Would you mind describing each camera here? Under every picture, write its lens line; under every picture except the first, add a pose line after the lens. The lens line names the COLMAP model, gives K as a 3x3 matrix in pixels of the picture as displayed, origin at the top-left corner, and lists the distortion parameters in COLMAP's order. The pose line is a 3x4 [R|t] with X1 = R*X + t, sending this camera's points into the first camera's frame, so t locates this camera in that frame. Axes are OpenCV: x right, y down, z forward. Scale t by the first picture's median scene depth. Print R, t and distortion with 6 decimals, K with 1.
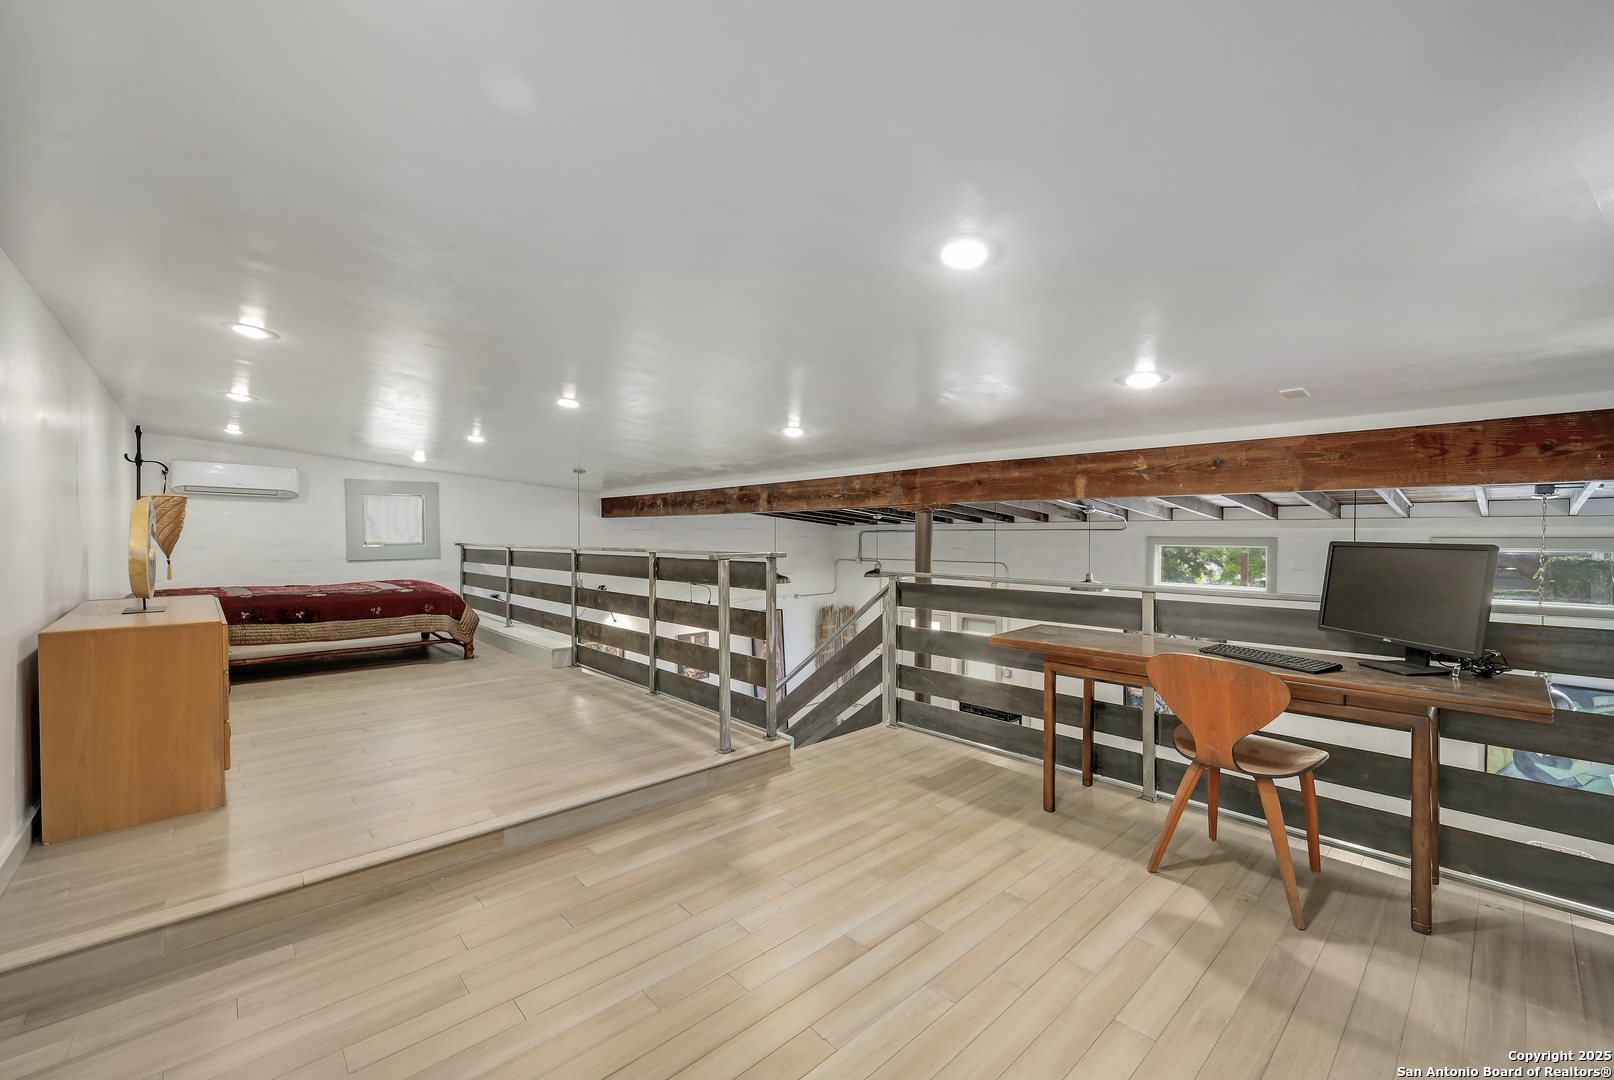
lens RADIAL K [[643.4, 0, 805.9], [0, 643.4, 544.0], [0, 0, 1]] dist [0.000709, 0.000404]
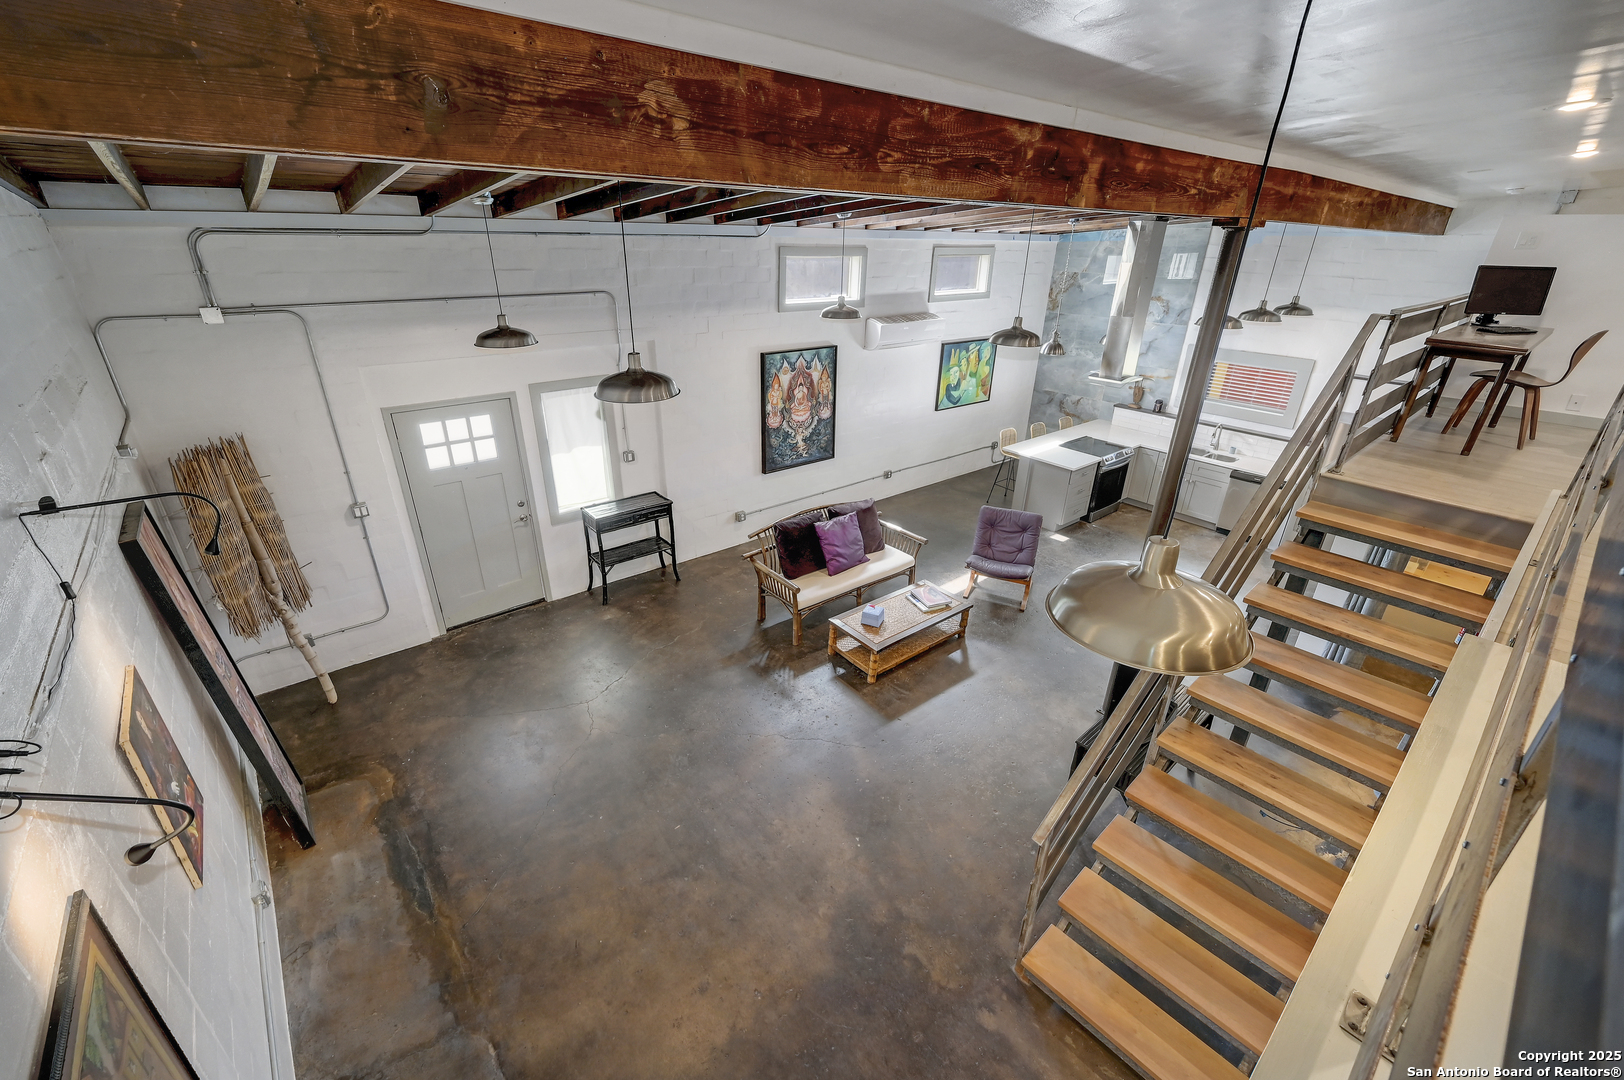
lens RADIAL K [[665.3, 0, 809.2], [0, 665.3, 540.4], [0, 0, 1]] dist [0.000642, 0.000217]
pose [[0.044188, -0.418648, 0.907073, -1.134072], [-0.002893, 0.907902, 0.419172, -0.068323], [-0.999019, -0.021147, 0.038907, 2.289072]]
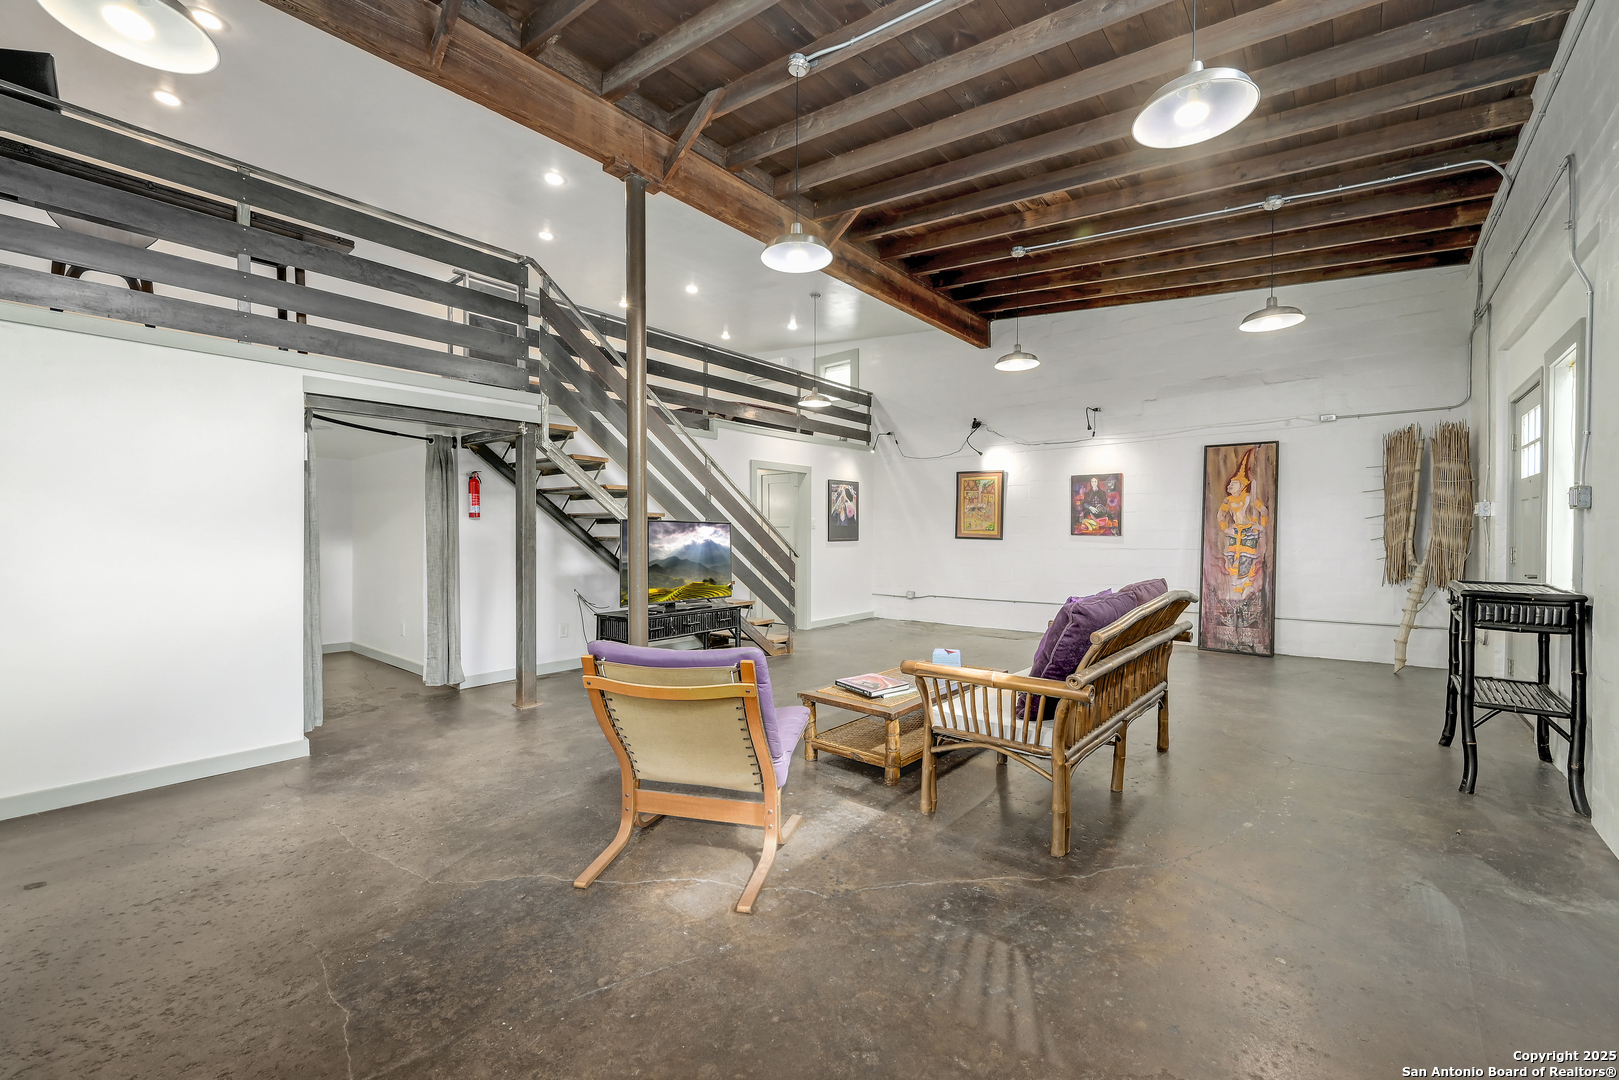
lens RADIAL K [[650.6, 0, 811.4], [0, 650.6, 541.5], [0, 0, 1]] dist [0.001191, 0.000556]
pose [[0.131820, 0.013141, -0.991187, 1.719852], [-0.015709, 0.999814, 0.011166, 0.664836], [0.991149, 0.014098, 0.132002, 1.747499]]
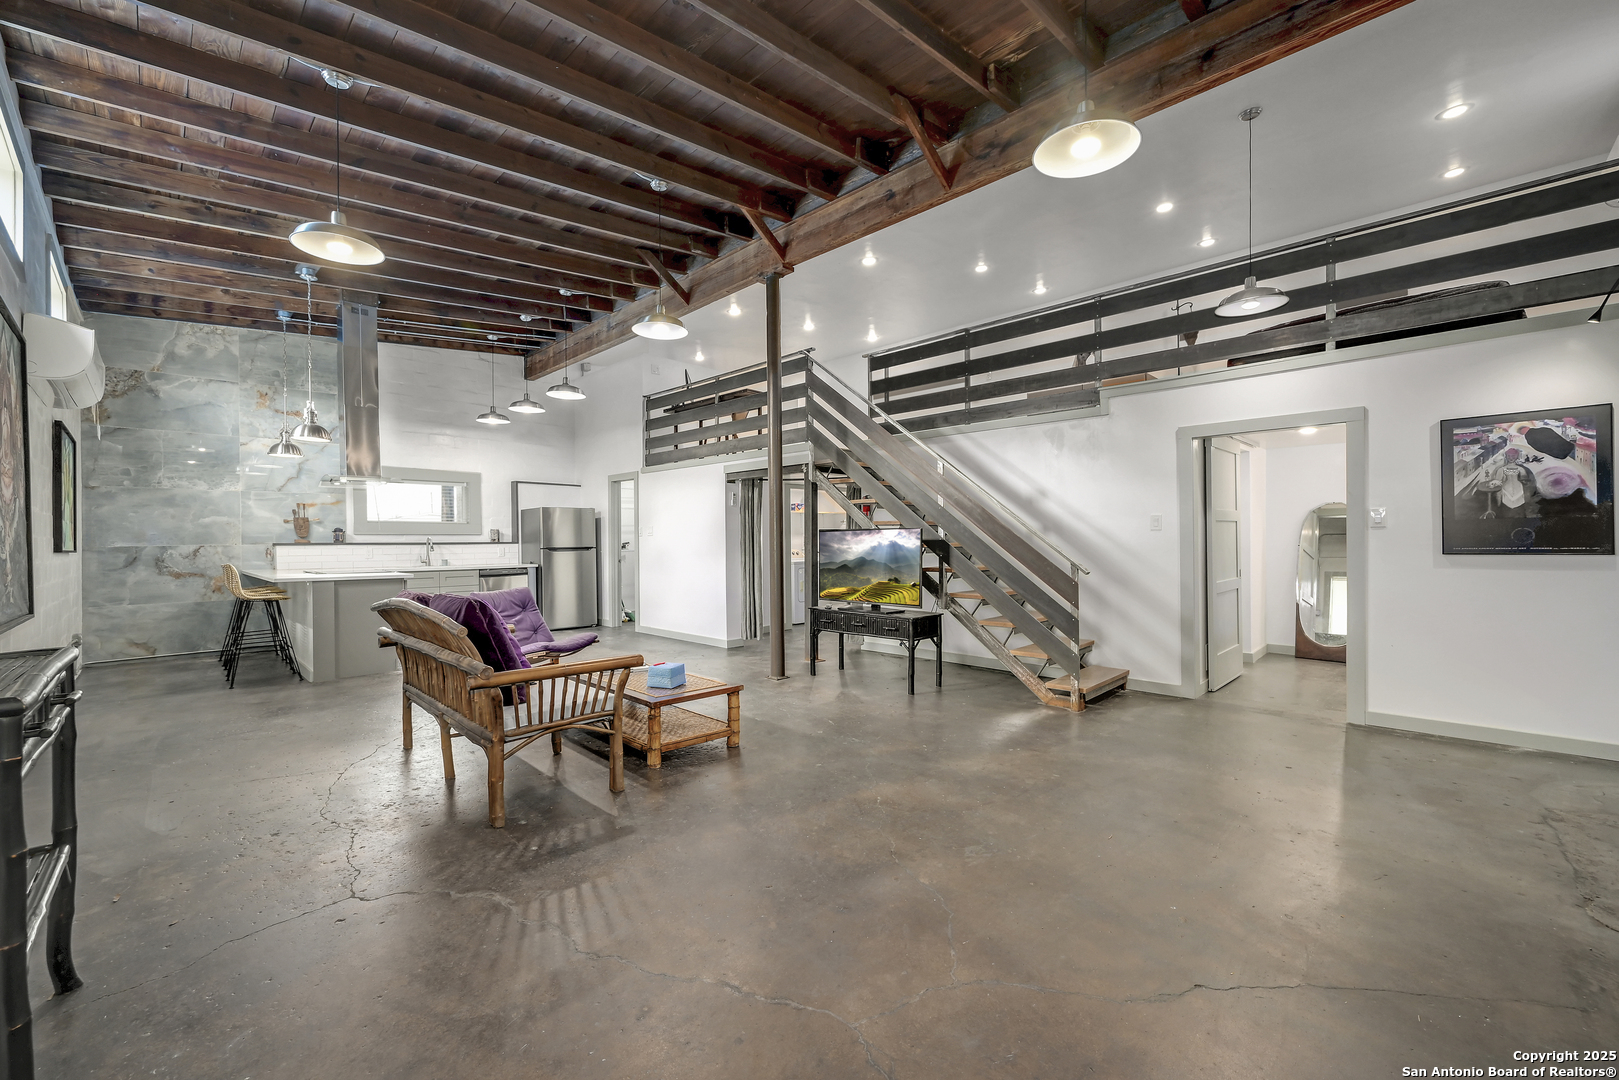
lens RADIAL K [[658.3, 0, 809.5], [0, 658.3, 538.9], [0, 0, 1]] dist [-0.000397, 0.000532]
pose [[-0.998845, 0.007942, -0.047381, 0.282395], [0.007177, 0.999842, 0.016274, 0.634551], [0.047503, 0.015915, -0.998744, 3.431720]]
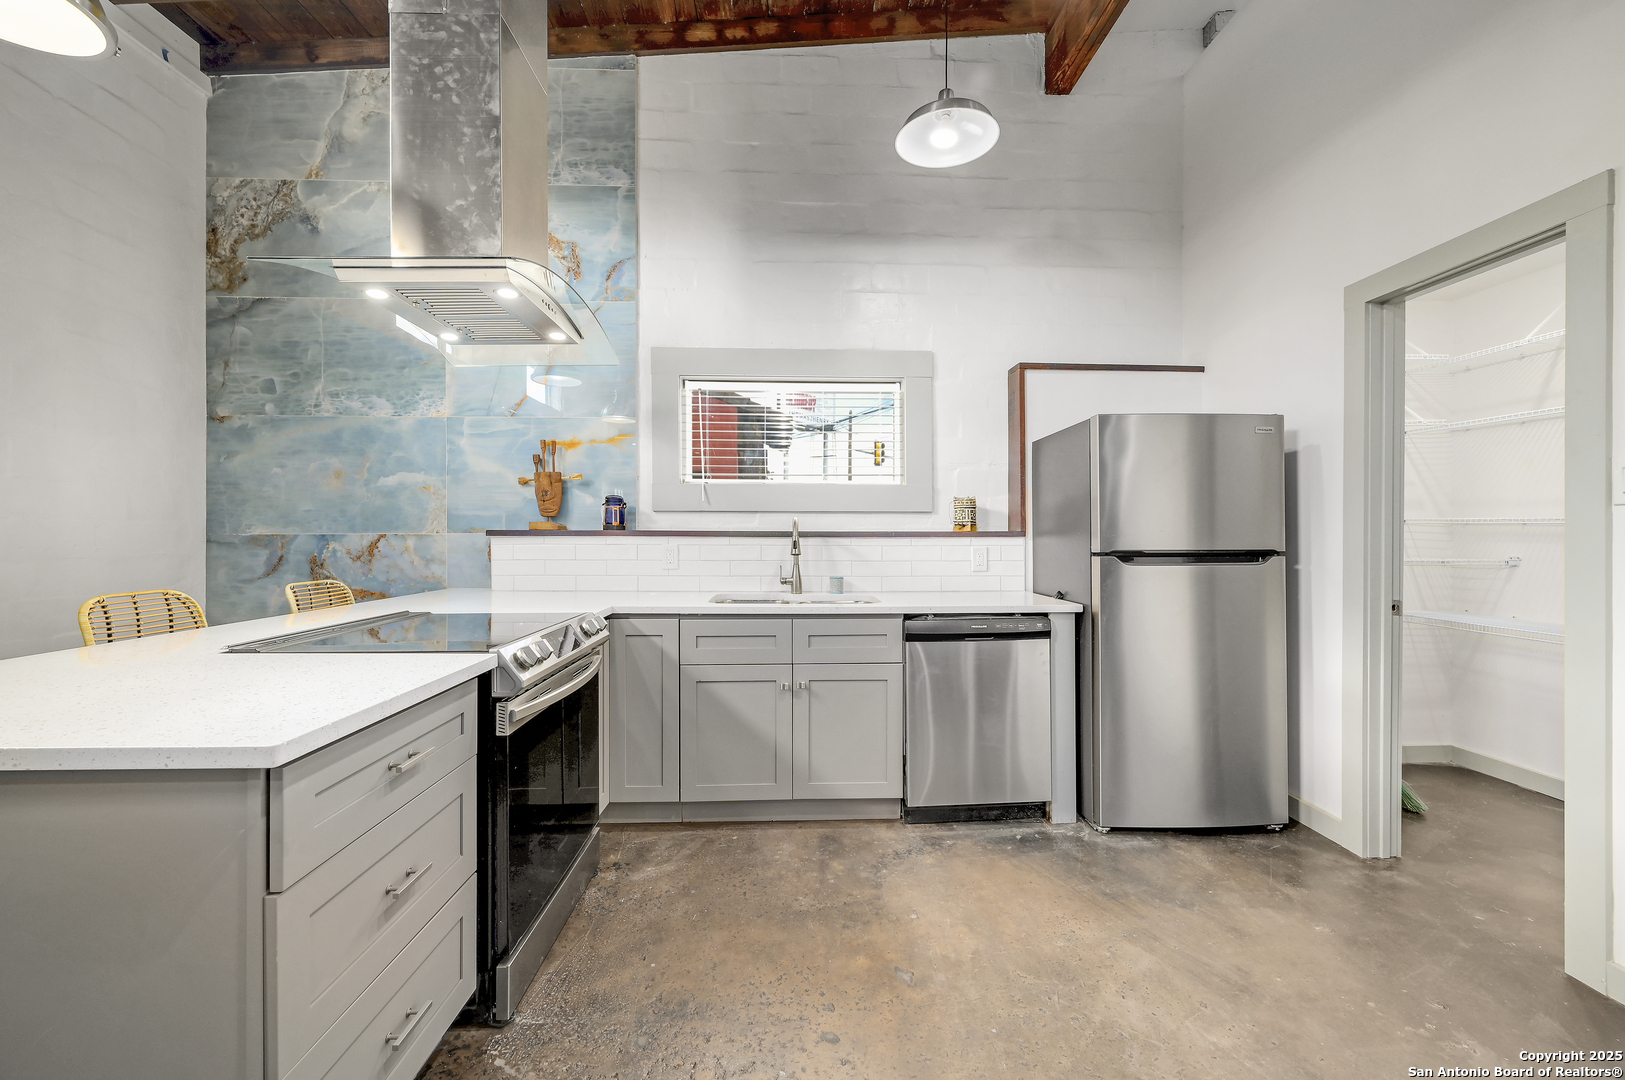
lens RADIAL K [[653.6, 0, 814.1], [0, 653.6, 535.3], [0, 0, 1]] dist [0.000084, -0.000046]
pose [[-0.762923, -0.001277, 0.646488, 1.034576], [0.010027, 0.999854, 0.013808, 0.673465], [-0.646412, 0.017017, -0.762799, 1.420644]]
